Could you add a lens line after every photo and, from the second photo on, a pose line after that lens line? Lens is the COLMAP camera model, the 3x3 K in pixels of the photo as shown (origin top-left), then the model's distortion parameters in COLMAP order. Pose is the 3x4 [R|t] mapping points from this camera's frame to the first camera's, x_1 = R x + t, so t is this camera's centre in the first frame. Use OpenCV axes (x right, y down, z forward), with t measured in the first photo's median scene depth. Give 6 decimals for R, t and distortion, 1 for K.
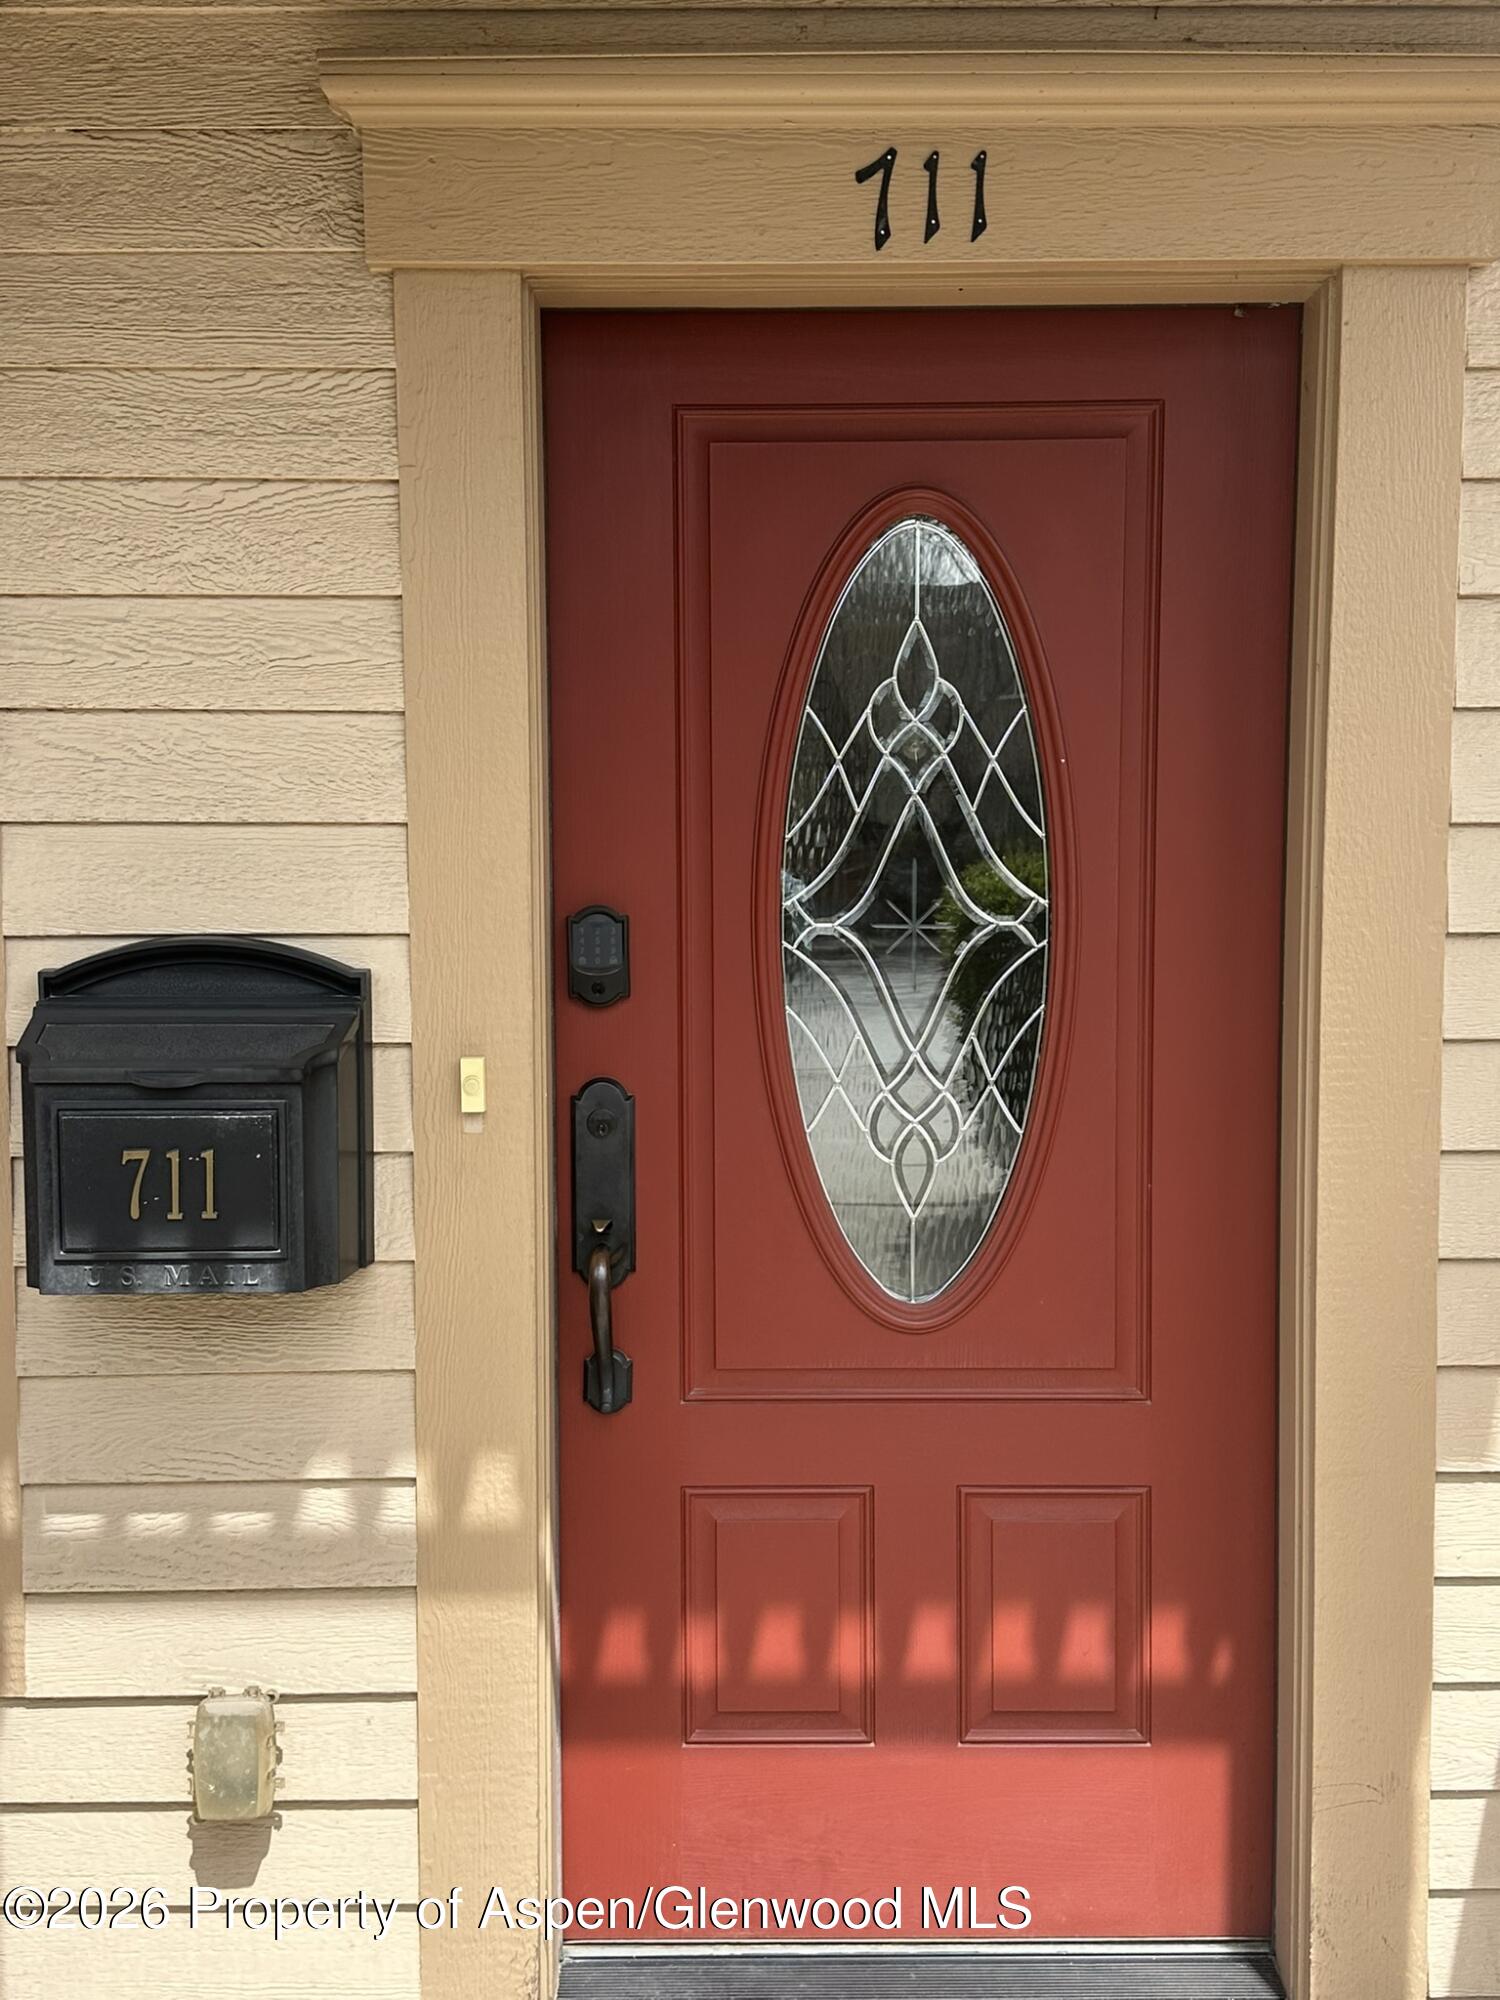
lens RADIAL K [[2133.3, 0, 758.6], [0, 2133.3, 997.2], [0, 0, 1]] dist [0.106598, 0.000000]
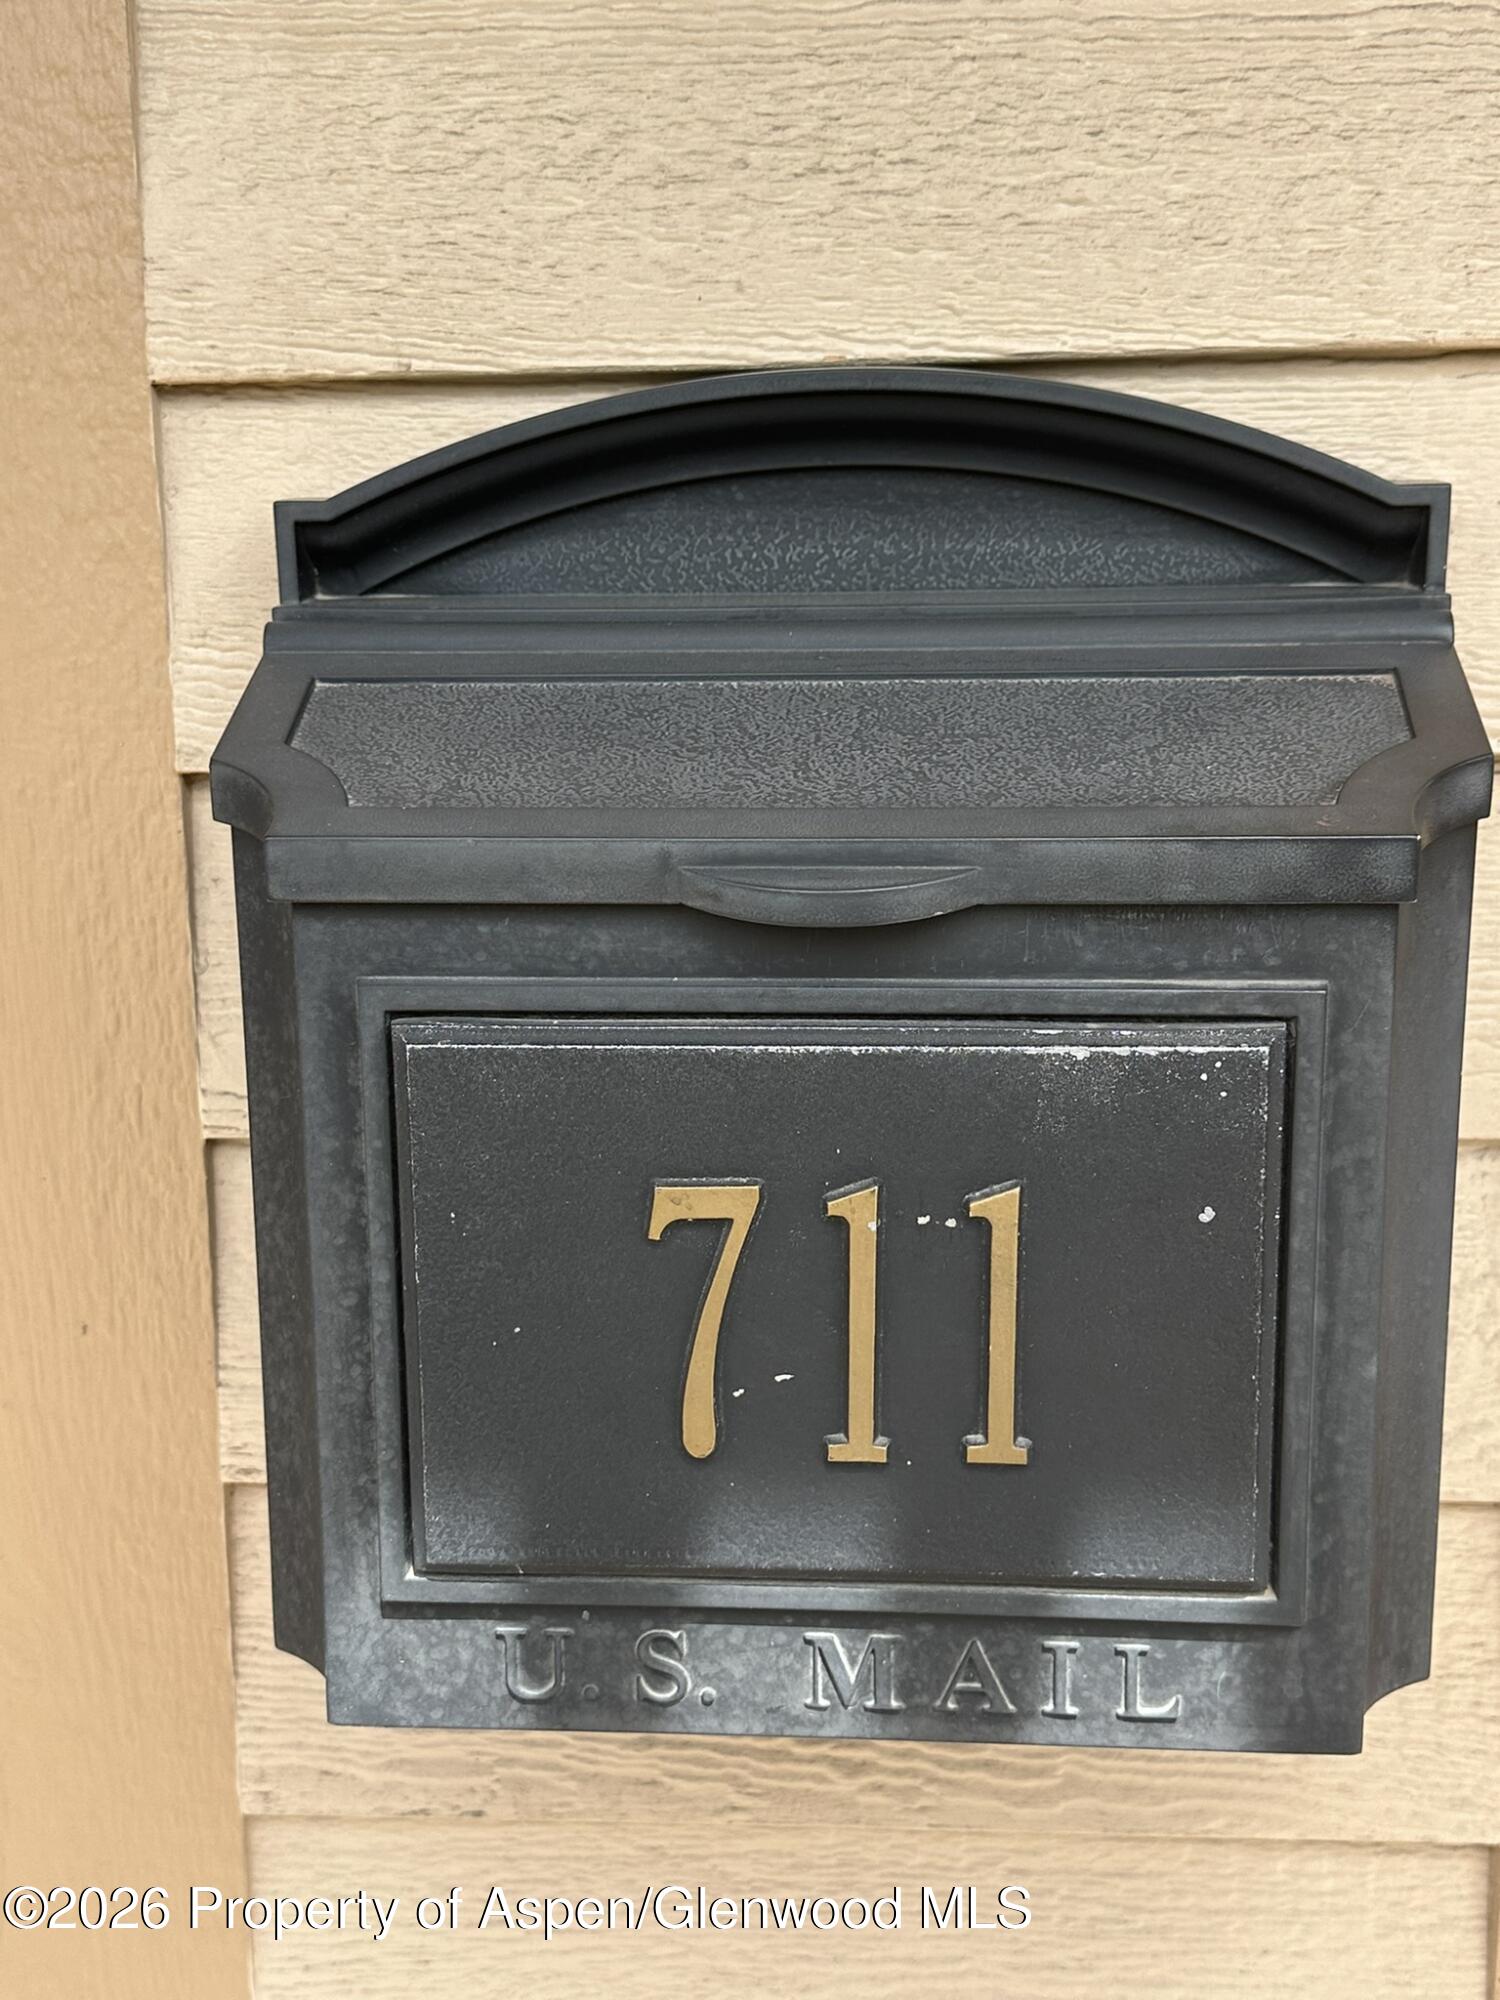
lens RADIAL K [[2133.3, 0, 744.5], [0, 2133.3, 1002.2], [0, 0, 1]] dist [0.106598, 0.000000]
pose [[0.996519, 0.006060, -0.083142, -0.262279], [0.002289, 0.994989, 0.099956, 0.026835], [0.083331, -0.099799, 0.991512, 0.757990]]
